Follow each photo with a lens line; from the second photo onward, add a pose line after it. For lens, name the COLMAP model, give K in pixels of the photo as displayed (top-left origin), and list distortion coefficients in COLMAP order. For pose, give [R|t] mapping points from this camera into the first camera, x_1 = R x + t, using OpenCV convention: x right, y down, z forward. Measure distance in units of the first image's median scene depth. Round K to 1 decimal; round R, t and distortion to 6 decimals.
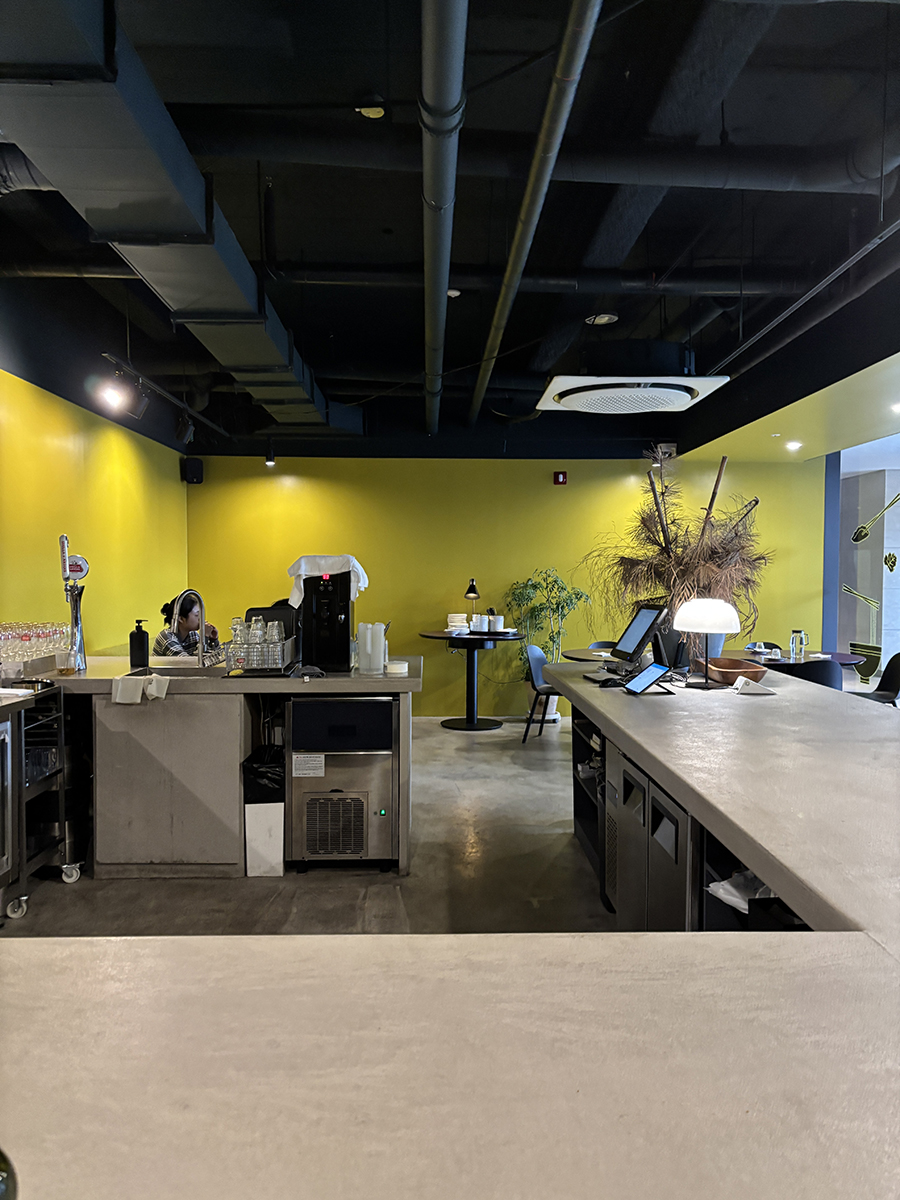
lens RADIAL K [[893.2, 0, 448.0], [0, 893.2, 593.4], [0, 0, 1]] dist [0.011884, -0.023280]
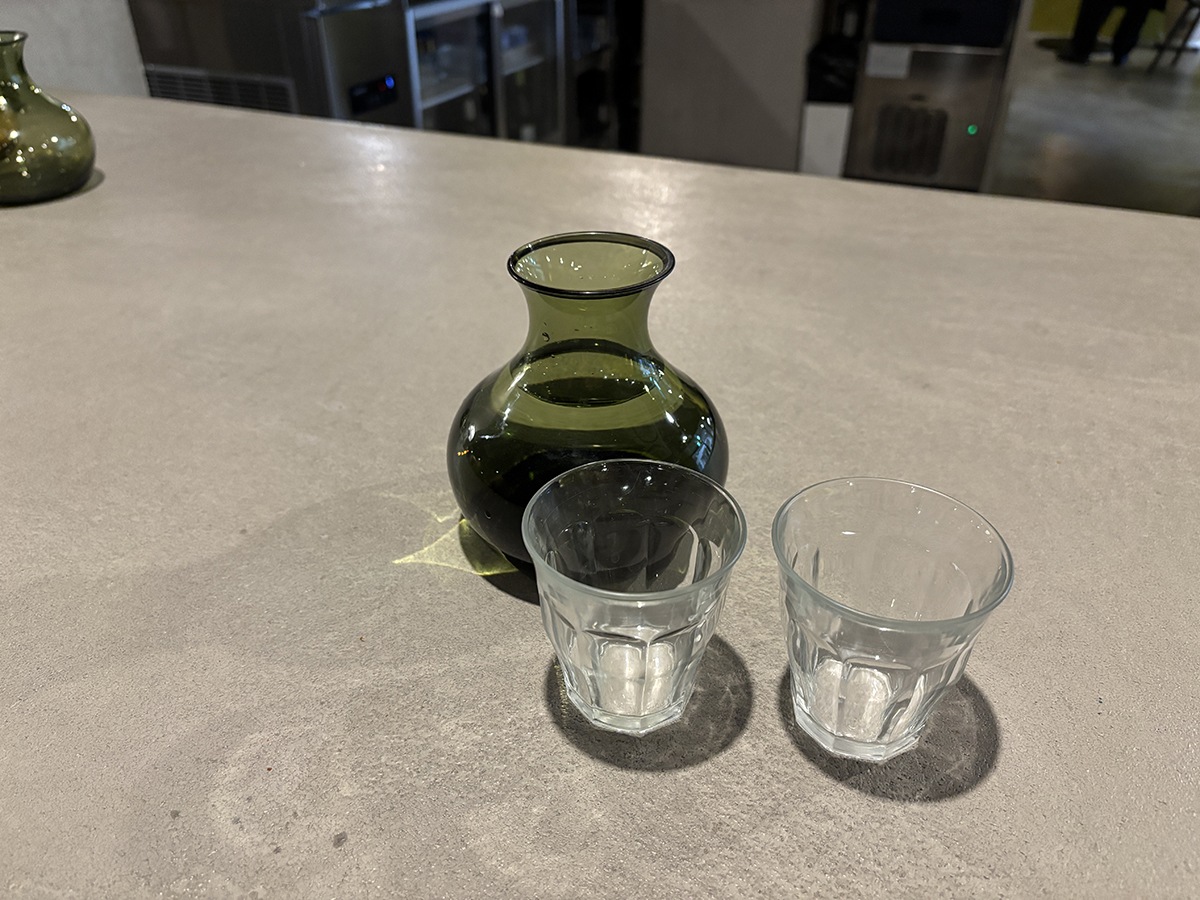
lens RADIAL K [[893.2, 0, 604.8], [0, 893.2, 445.5], [0, 0, 1]] dist [0.011884, -0.023280]
pose [[0.925078, 0.212599, -0.314694, -0.063852], [-0.014757, 0.848124, 0.529592, 0.059822], [0.379491, -0.485270, 0.787718, 0.084842]]
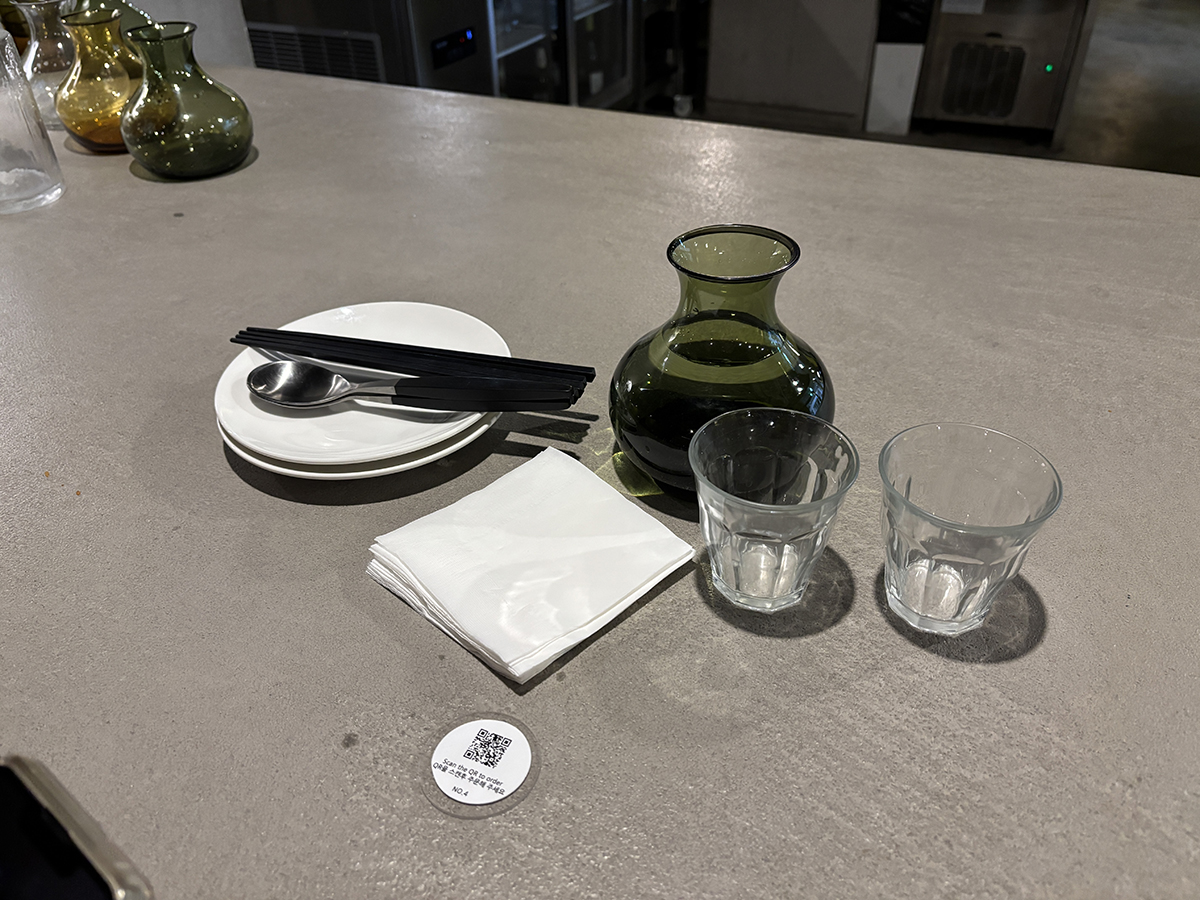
lens RADIAL K [[893.2, 0, 600.3], [0, 893.2, 451.1], [0, 0, 1]] dist [0.011884, -0.023280]
pose [[0.902024, 0.243311, -0.356585, -0.065600], [0.014255, 0.808789, 0.587926, 0.044381], [0.431451, -0.535406, 0.726079, 0.059113]]
